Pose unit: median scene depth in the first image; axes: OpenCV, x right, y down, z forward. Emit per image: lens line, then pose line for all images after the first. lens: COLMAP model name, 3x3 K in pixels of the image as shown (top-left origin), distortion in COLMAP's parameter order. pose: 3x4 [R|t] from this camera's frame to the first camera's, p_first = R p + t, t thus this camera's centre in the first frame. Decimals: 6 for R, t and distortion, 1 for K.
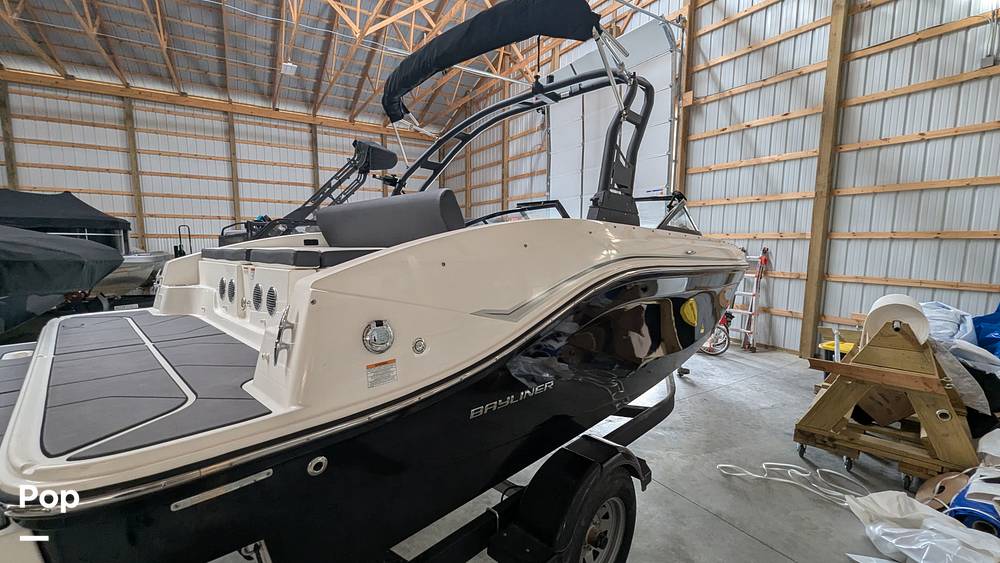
lens RADIAL K [[412.1, 0, 496.9], [0, 412.1, 287.1], [0, 0, 1]] dist [-0.000093, -0.003762]
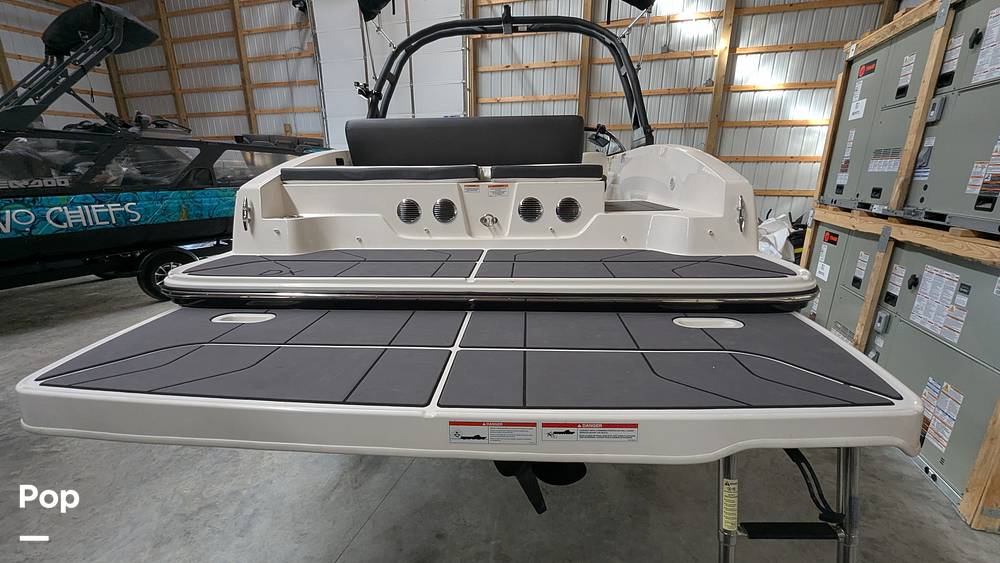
lens RADIAL K [[412.1, 0, 496.9], [0, 412.1, 287.1], [0, 0, 1]] dist [-0.000093, -0.003762]
pose [[0.766532, -0.183268, 0.615501, -0.288409], [0.072614, 0.977004, 0.200476, 0.000054], [-0.638088, -0.108977, 0.762212, 0.036576]]
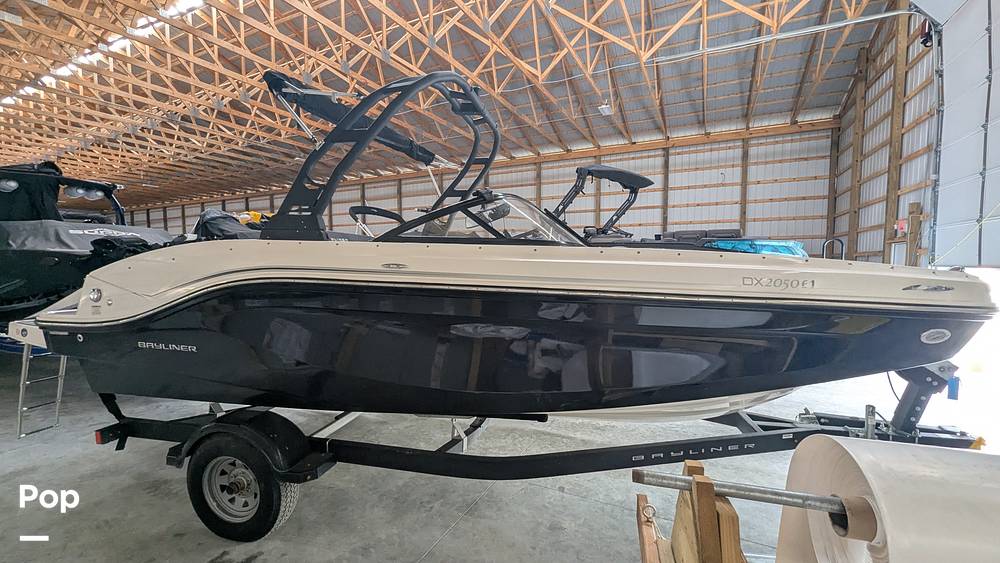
lens RADIAL K [[412.1, 0, 496.9], [0, 412.1, 287.1], [0, 0, 1]] dist [-0.000093, -0.003762]
pose [[0.524662, 0.042988, -0.850225, 0.413359], [-0.085697, 0.996318, -0.002508, -0.017537], [0.846986, 0.074177, 0.526414, 0.231362]]
